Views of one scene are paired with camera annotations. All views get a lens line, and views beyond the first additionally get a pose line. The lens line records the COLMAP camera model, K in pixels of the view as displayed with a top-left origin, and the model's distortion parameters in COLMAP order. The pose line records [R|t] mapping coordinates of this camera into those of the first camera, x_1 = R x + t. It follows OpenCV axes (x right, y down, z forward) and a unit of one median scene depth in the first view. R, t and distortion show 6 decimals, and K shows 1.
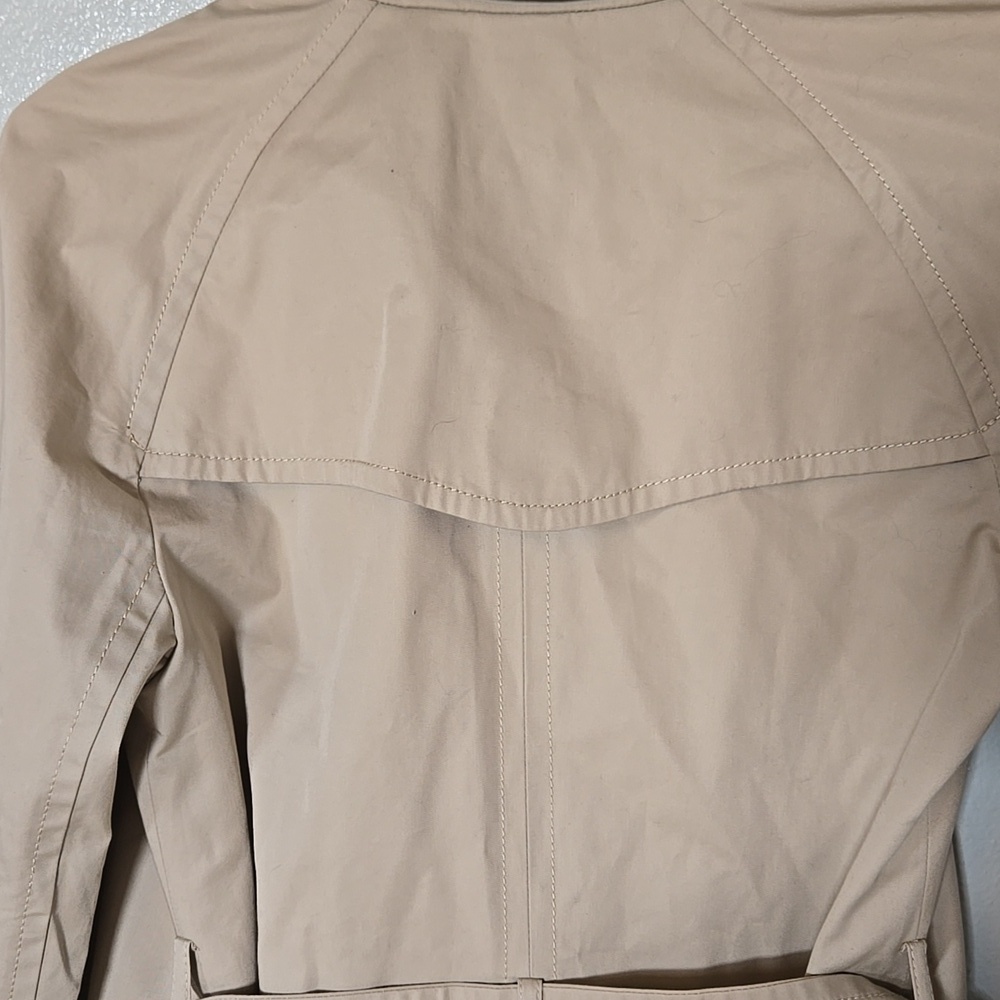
lens RADIAL K [[1478.7, 0, 467.0], [0, 1478.7, 508.0], [0, 0, 1]] dist [0.082299, 0.000000]
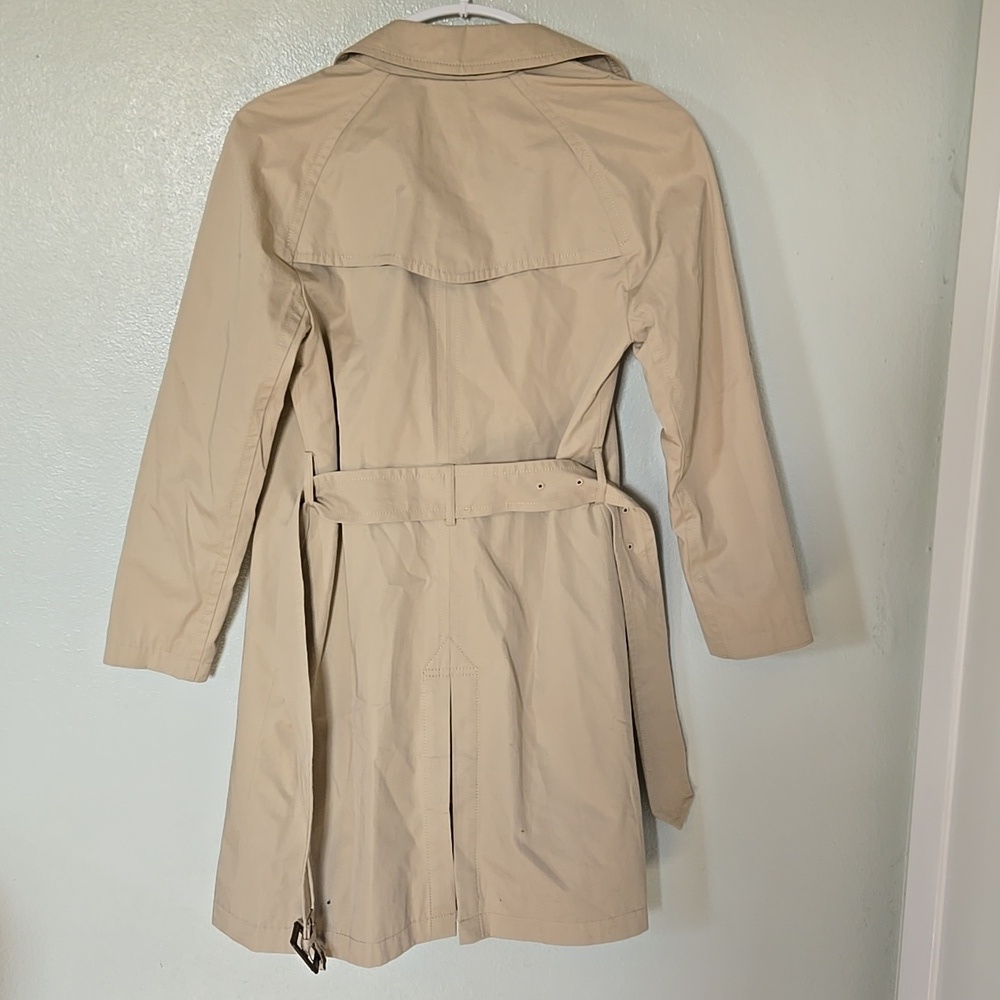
lens RADIAL K [[1478.7, 0, 474.6], [0, 1478.7, 499.3], [0, 0, 1]] dist [0.082299, 0.000000]
pose [[0.993516, -0.001626, 0.113682, -0.204433], [-0.001924, 0.999514, 0.031107, 0.302584], [-0.113678, -0.031124, 0.993030, -1.535869]]
